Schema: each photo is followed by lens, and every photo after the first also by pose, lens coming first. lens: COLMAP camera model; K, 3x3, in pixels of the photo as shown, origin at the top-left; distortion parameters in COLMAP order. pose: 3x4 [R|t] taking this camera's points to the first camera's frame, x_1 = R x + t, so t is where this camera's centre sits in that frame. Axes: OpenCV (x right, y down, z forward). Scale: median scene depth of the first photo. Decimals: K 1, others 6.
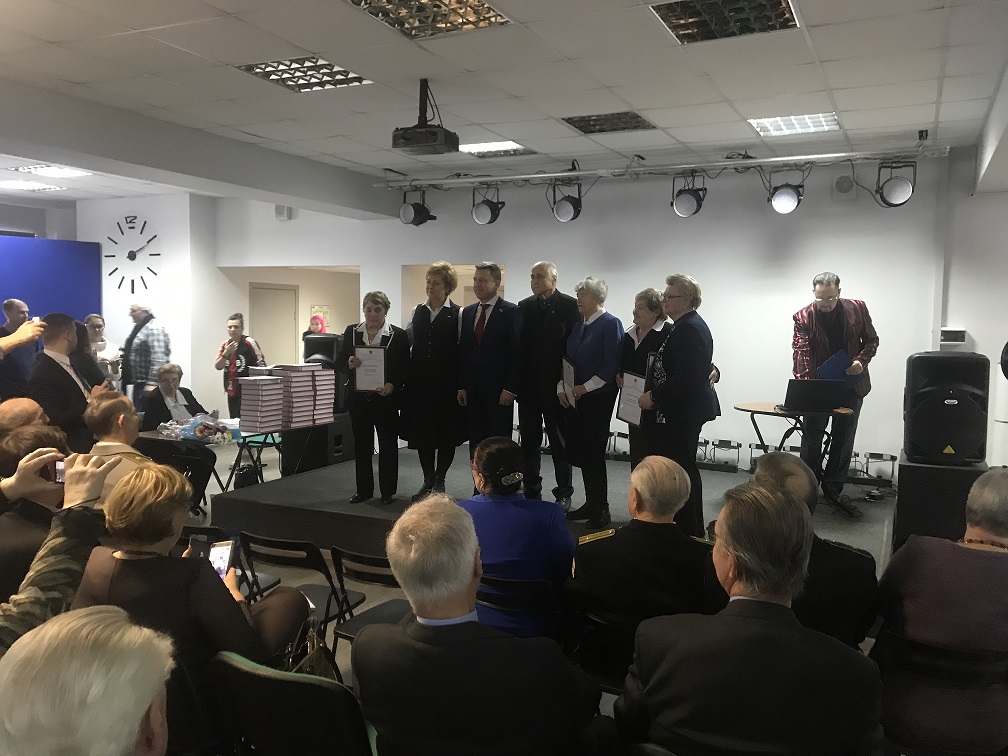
lens RADIAL K [[819.6, 0, 503.4], [0, 819.6, 380.6], [0, 0, 1]] dist [-0.008447, -0.004017]
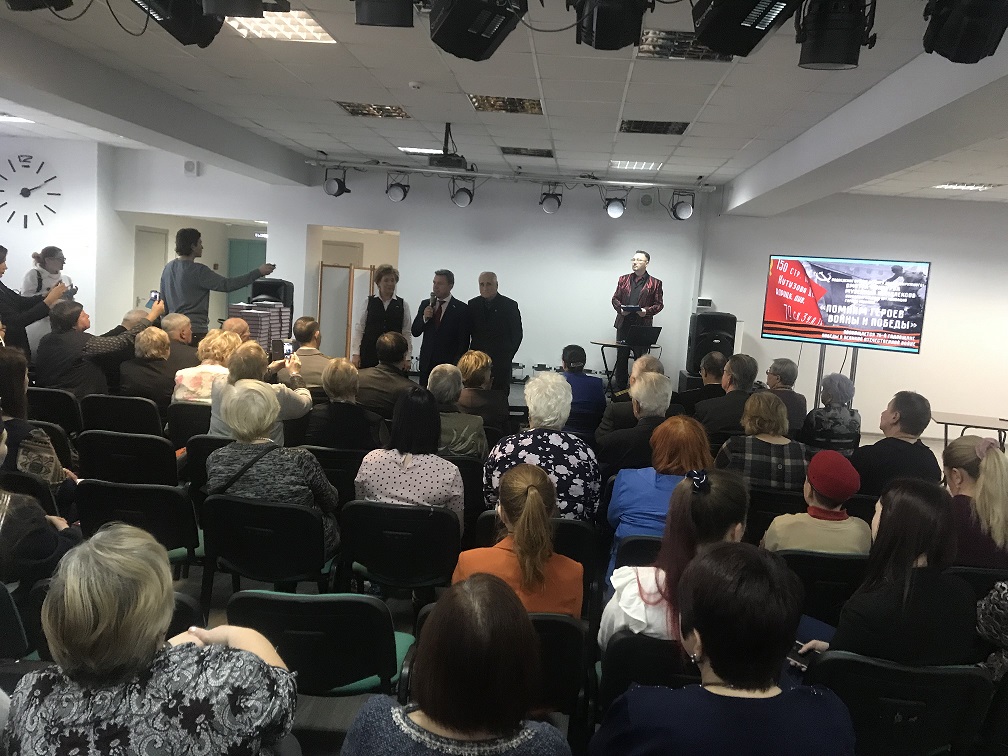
lens RADIAL K [[819.6, 0, 515.0], [0, 819.6, 386.5], [0, 0, 1]] dist [-0.008447, -0.004017]
pose [[0.927963, 0.005095, 0.372637, -0.367788], [-0.030269, 0.997633, 0.061735, 0.020649], [-0.371441, -0.068567, 0.925921, -0.344070]]
